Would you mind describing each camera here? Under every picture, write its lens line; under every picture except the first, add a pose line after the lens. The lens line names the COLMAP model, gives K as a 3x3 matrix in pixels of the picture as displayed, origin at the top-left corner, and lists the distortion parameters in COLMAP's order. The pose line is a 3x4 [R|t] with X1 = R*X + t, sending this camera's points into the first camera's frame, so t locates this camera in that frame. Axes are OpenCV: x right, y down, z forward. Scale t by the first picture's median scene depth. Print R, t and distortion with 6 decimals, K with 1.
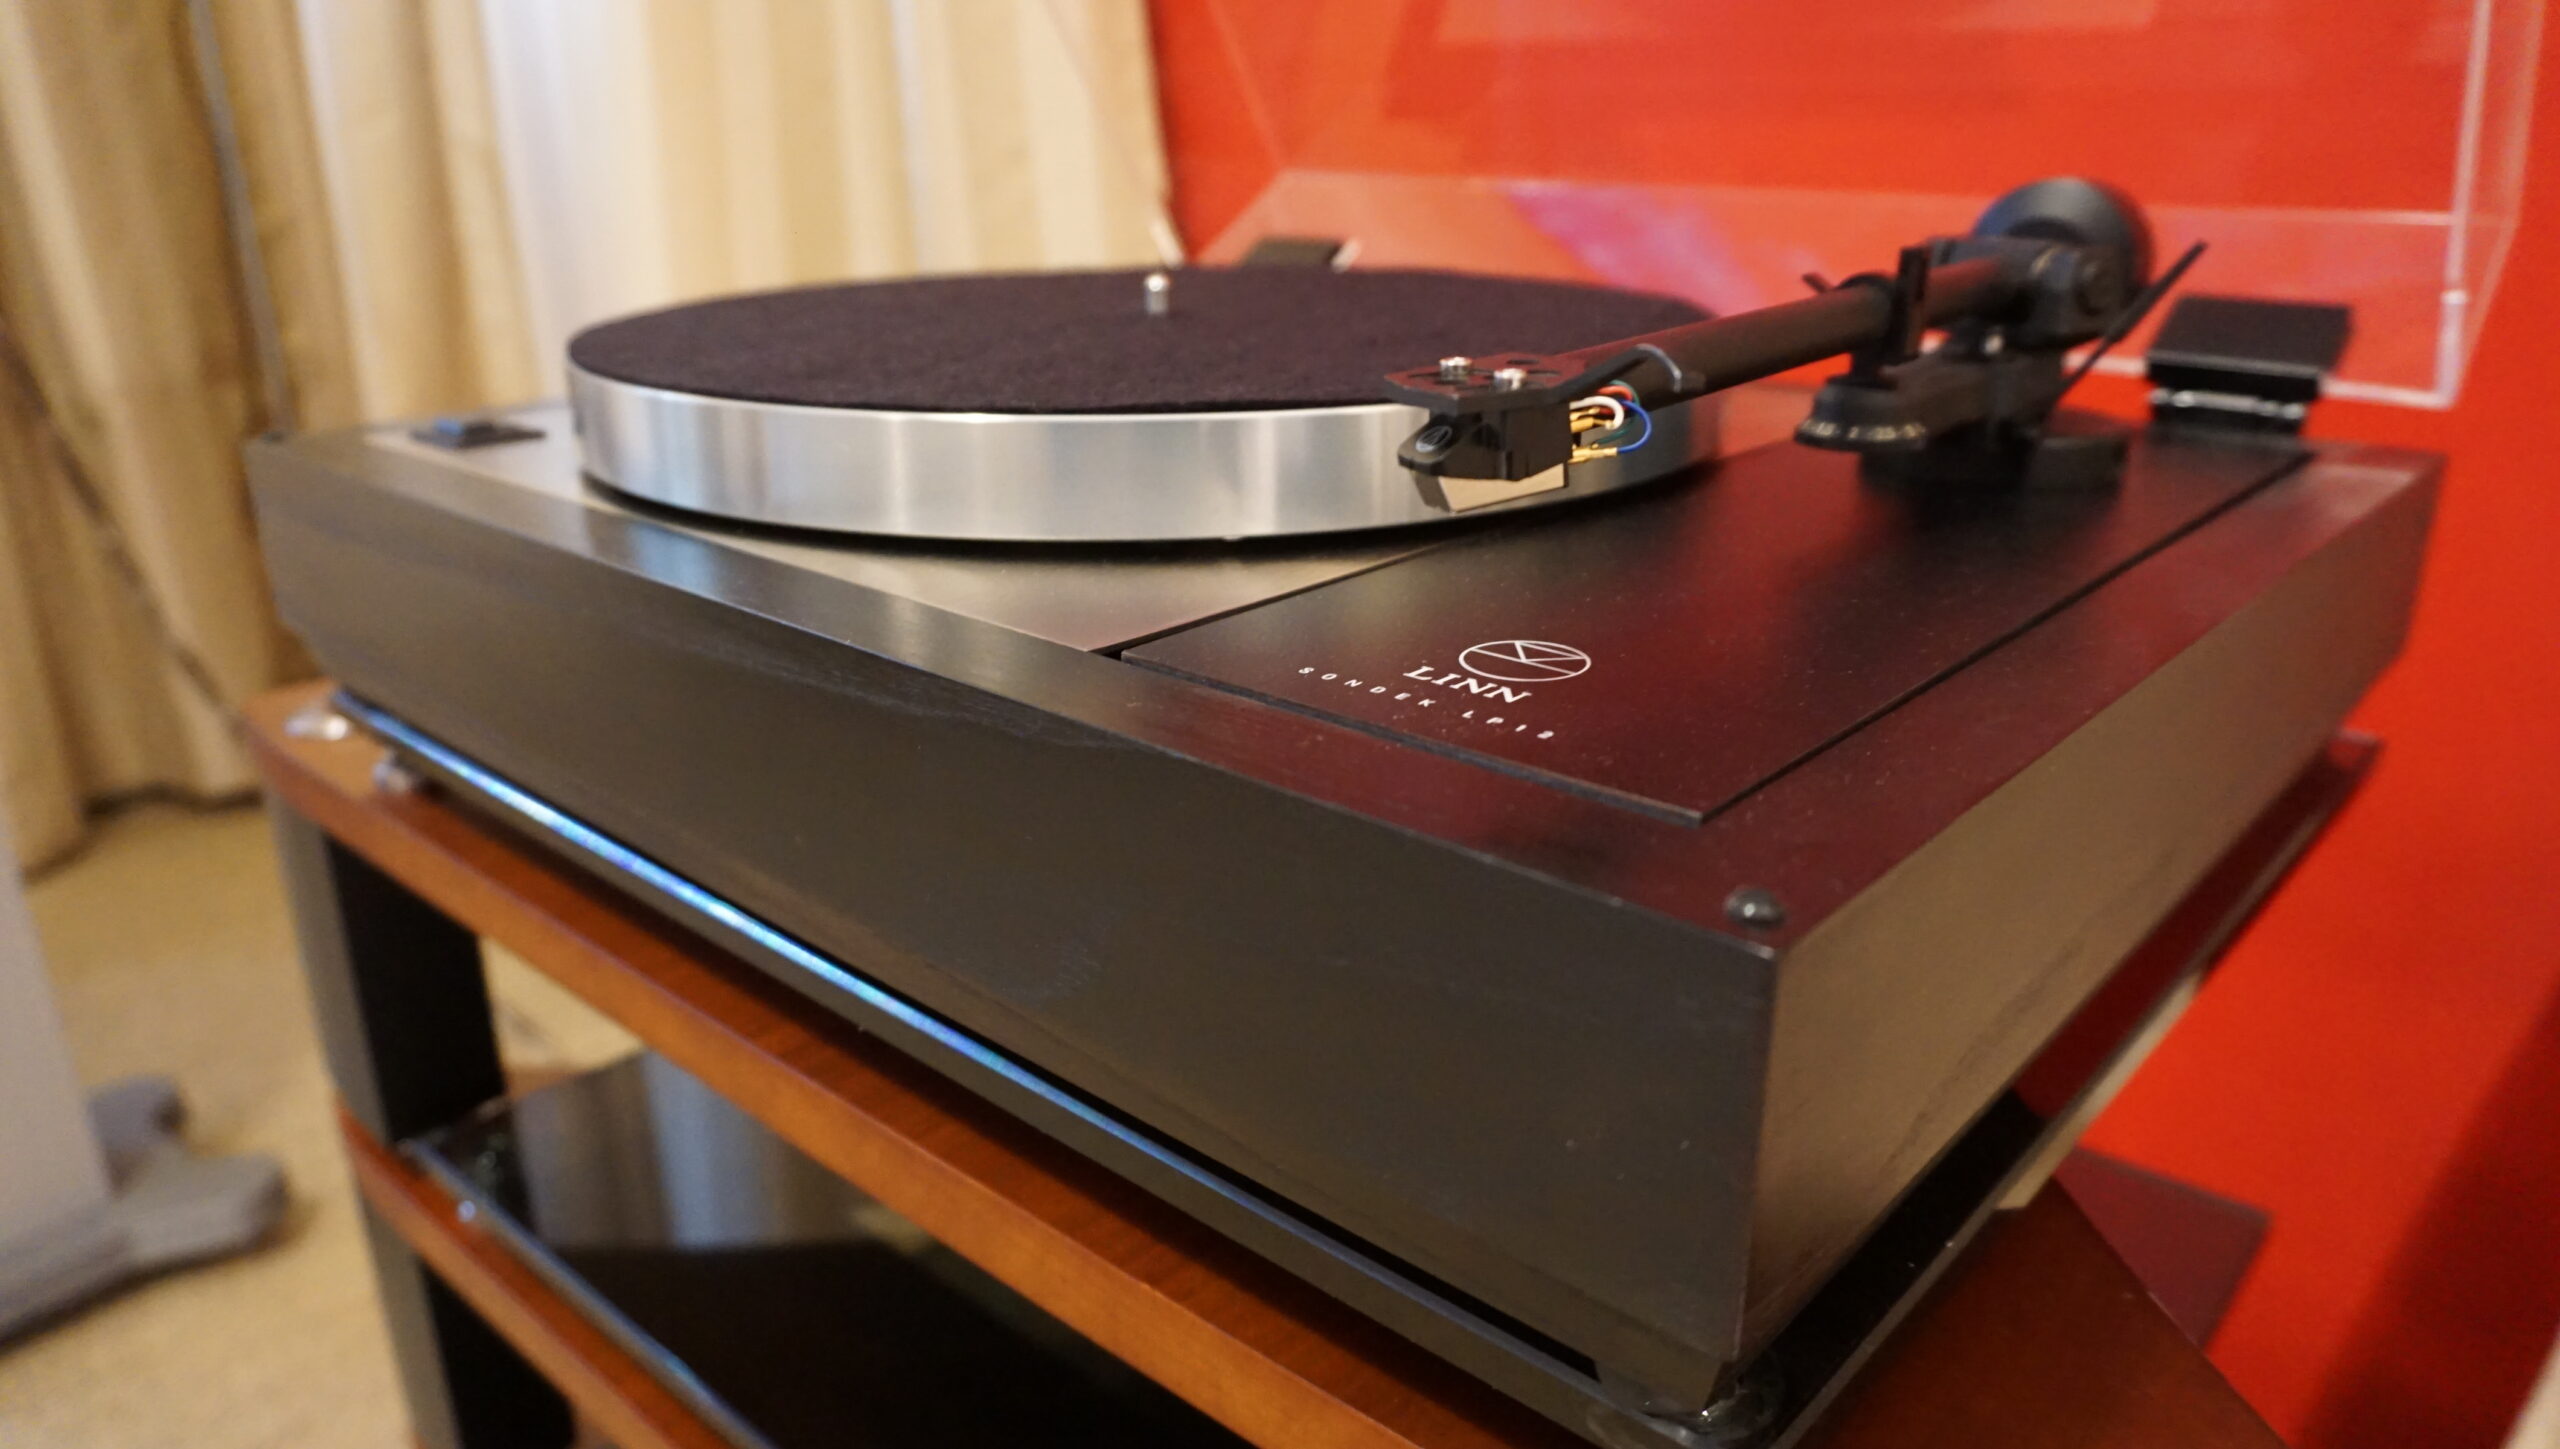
lens RADIAL K [[1742.3, 0, 1282.7], [0, 1742.3, 713.8], [0, 0, 1]] dist [0.011187, 0.000027]
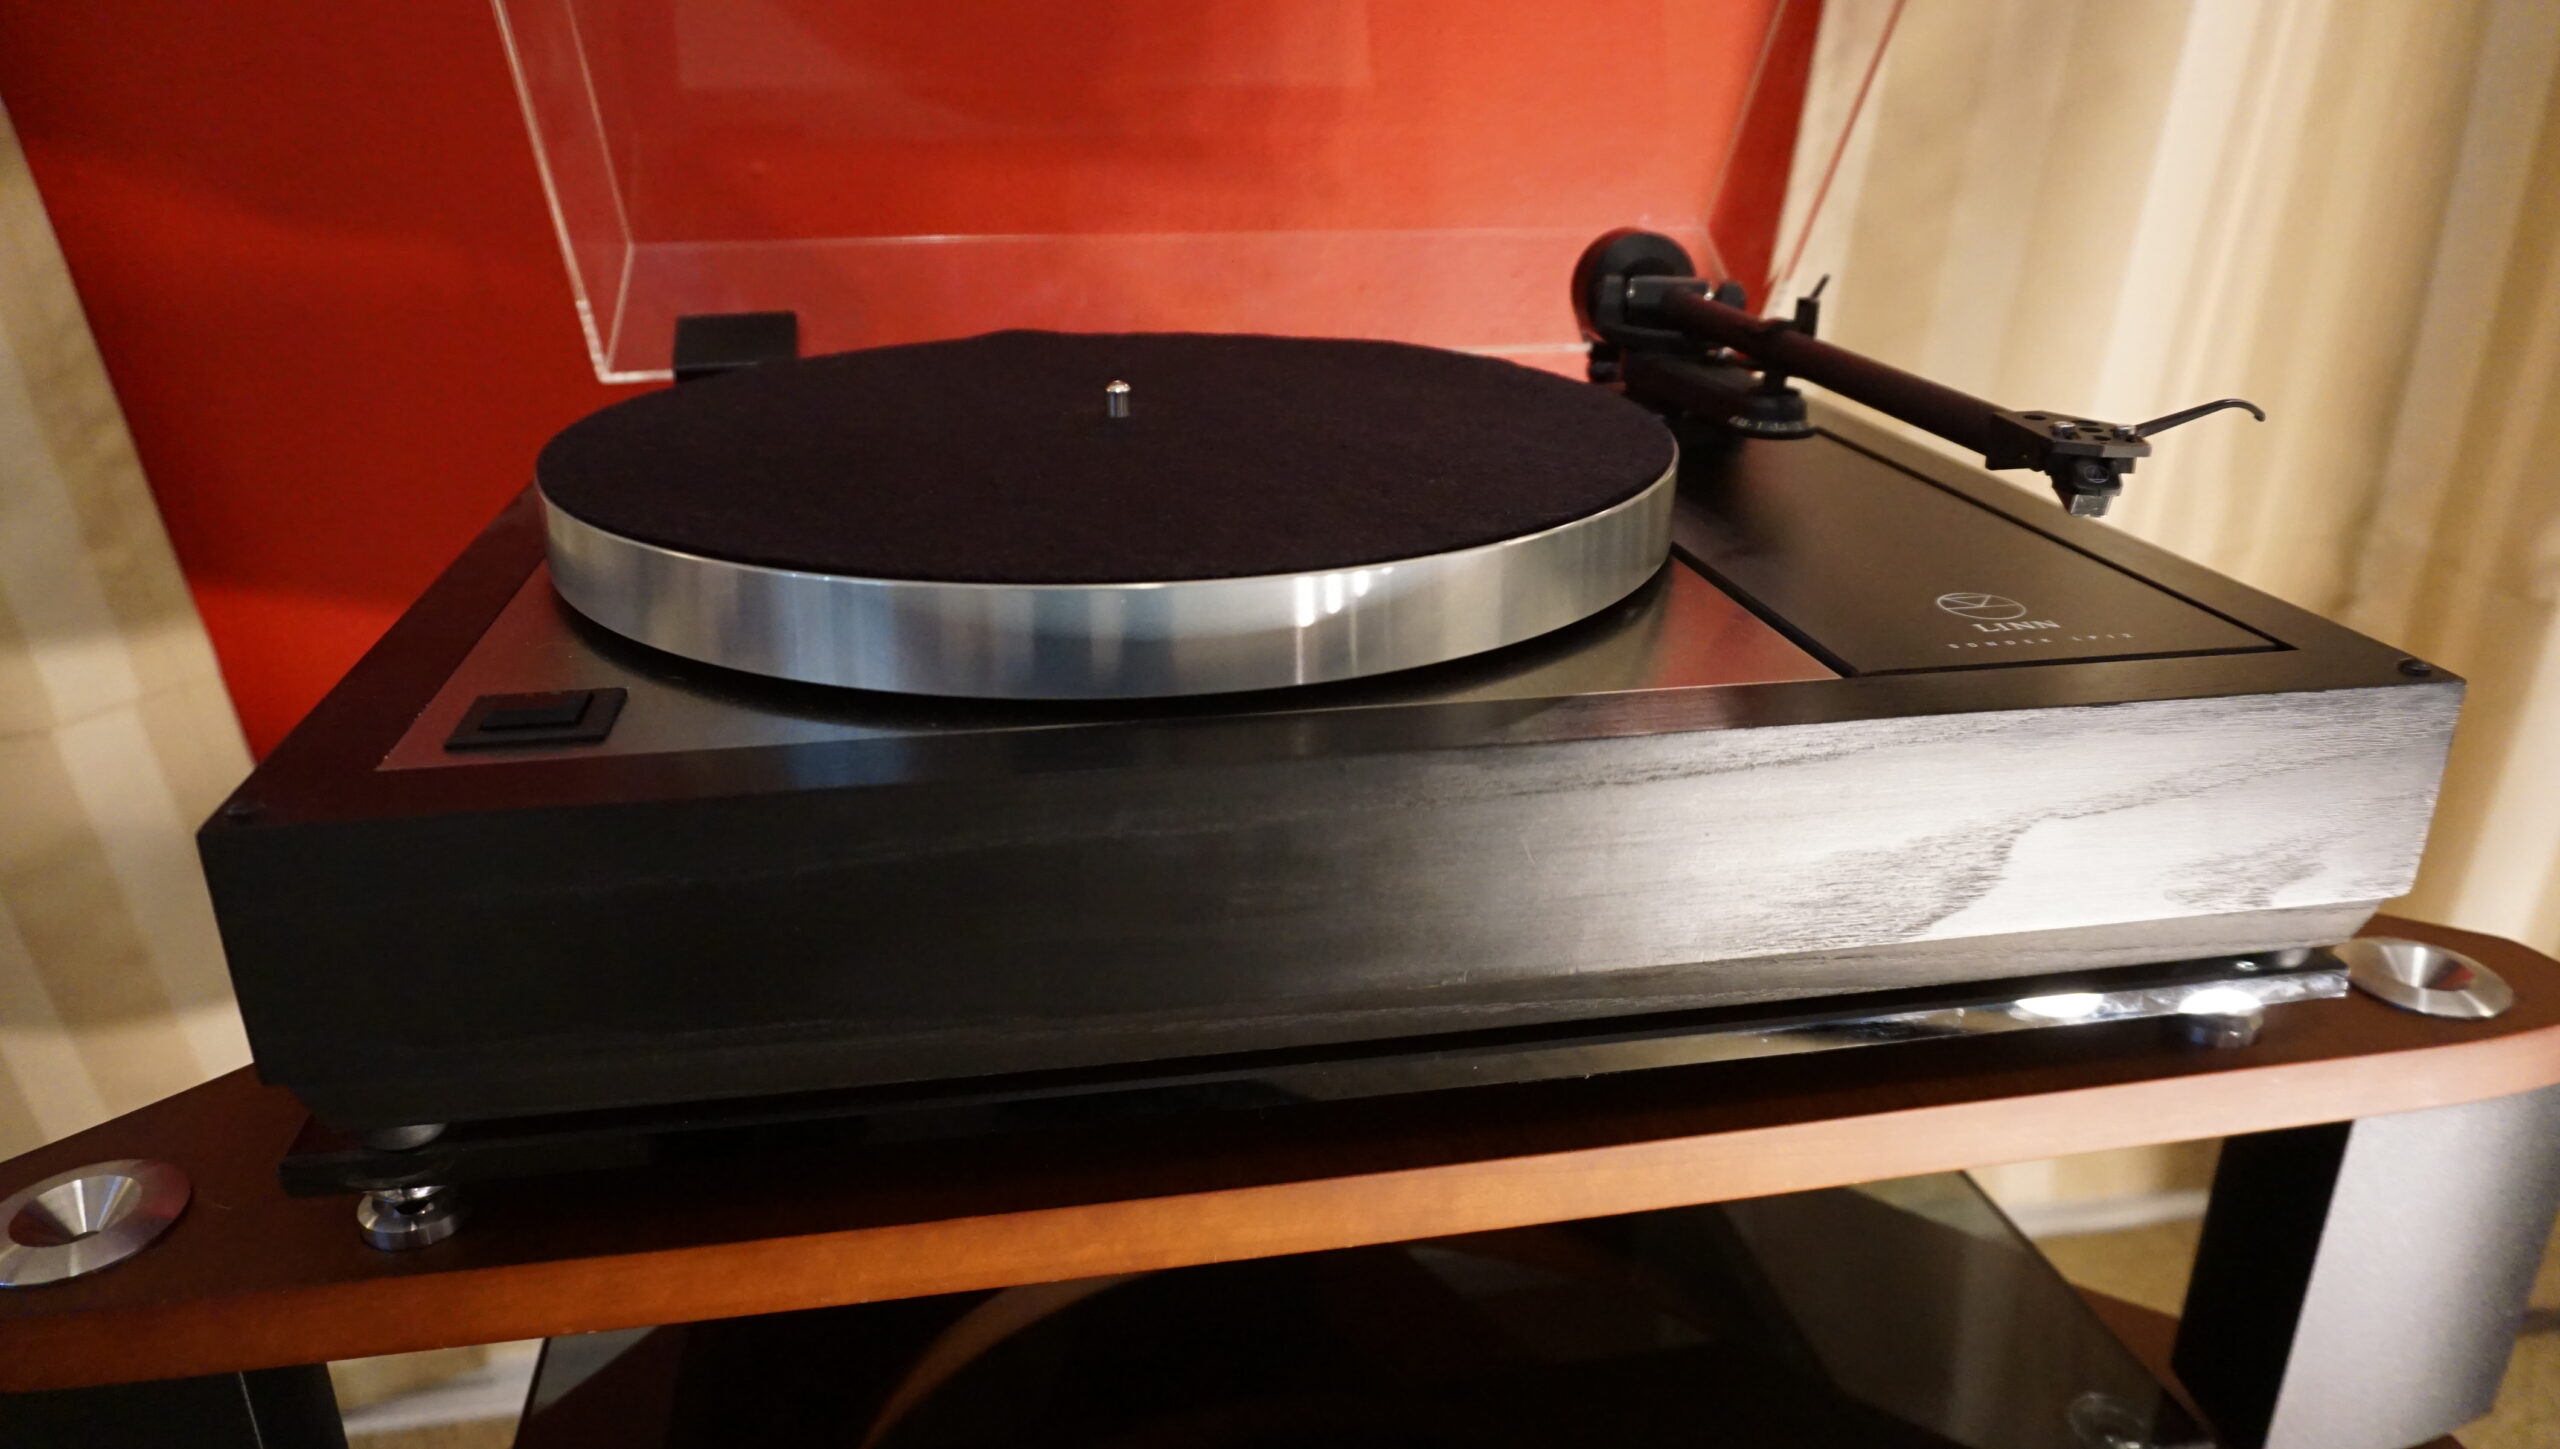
lens RADIAL K [[1742.3, 0, 1284.2], [0, 1742.3, 727.7], [0, 0, 1]] dist [0.011187, 0.000027]
pose [[0.626044, -0.291044, 0.723438, -1.349960], [0.262616, 0.952234, 0.155829, -0.320387], [-0.734235, 0.092431, 0.672573, 0.416639]]
